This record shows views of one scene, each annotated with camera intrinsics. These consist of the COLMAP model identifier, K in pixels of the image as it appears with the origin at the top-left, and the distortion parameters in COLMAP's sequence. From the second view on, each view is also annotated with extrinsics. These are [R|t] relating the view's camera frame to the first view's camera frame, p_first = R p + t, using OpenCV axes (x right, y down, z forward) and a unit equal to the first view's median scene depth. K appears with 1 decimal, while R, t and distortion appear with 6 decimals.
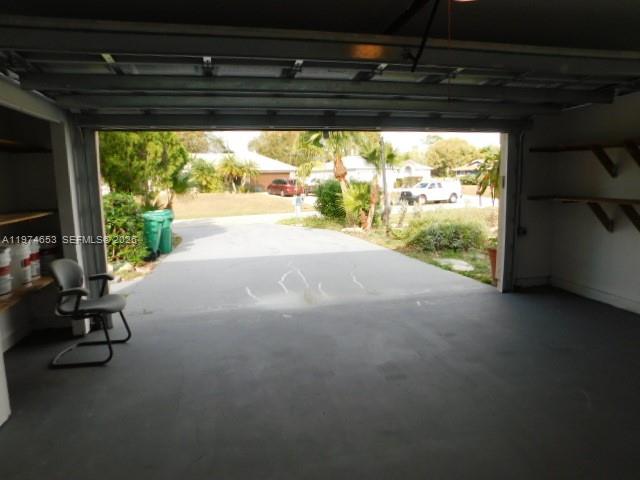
lens RADIAL K [[431.8, 0, 323.4], [0, 431.8, 242.5], [0, 0, 1]] dist [-0.043017, 0.044329]
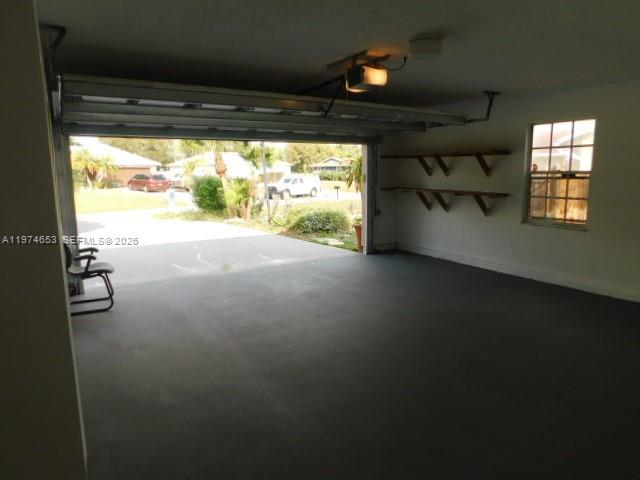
lens RADIAL K [[431.8, 0, 318.3], [0, 431.8, 244.8], [0, 0, 1]] dist [-0.043017, 0.044329]
pose [[0.951332, -0.041947, 0.305301, -0.109774], [0.037119, 0.999077, 0.021607, 0.027484], [-0.305926, -0.009223, 0.952011, -0.203454]]
